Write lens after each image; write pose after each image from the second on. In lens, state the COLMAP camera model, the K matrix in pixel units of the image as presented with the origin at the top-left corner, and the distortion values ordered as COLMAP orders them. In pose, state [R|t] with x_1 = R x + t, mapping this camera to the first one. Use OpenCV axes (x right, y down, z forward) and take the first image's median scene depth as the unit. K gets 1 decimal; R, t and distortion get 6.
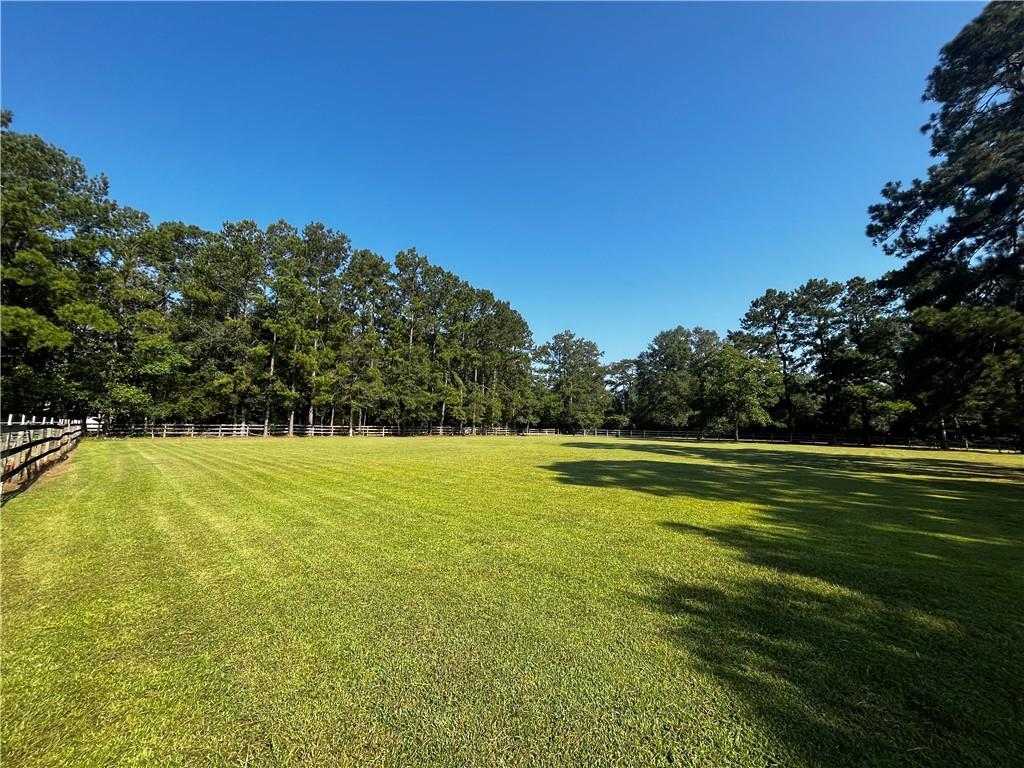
lens RADIAL K [[412.4, 0, 511.4], [0, 412.4, 384.4], [0, 0, 1]] dist [-0.004432, -0.000442]
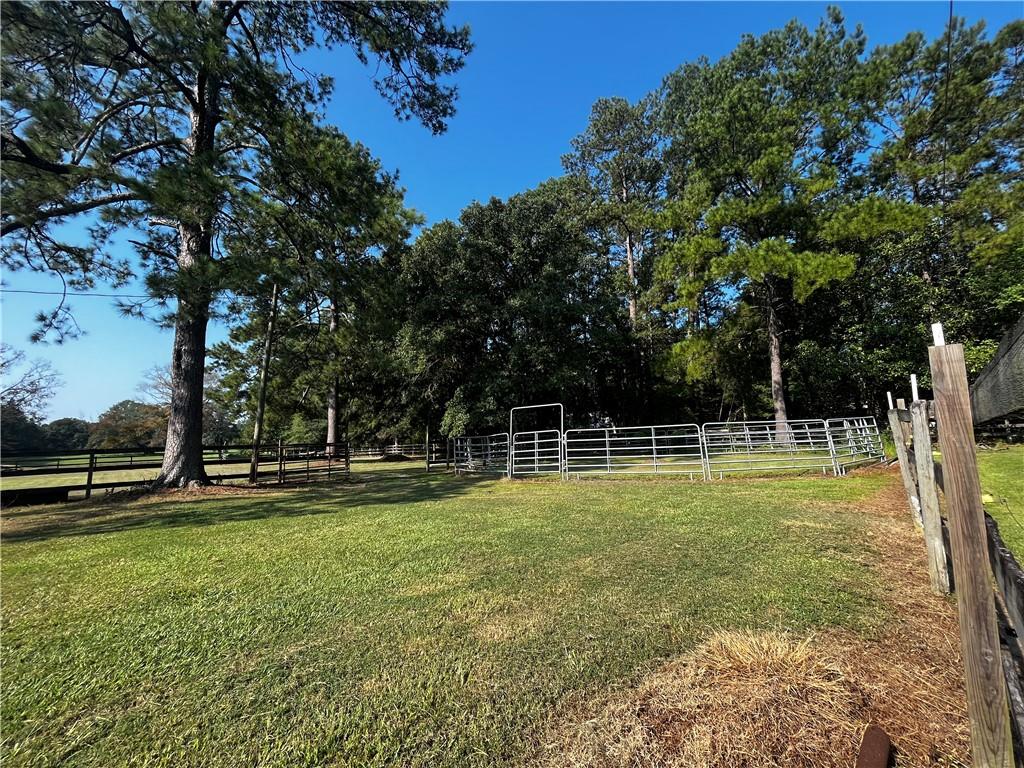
lens RADIAL K [[412.4, 0, 510.0], [0, 412.4, 387.3], [0, 0, 1]] dist [-0.004432, -0.000442]
pose [[0.023025, -0.129470, -0.991316, -0.328868], [0.144820, 0.981552, -0.124831, 0.028162], [0.989190, -0.140688, 0.041350, 0.292848]]
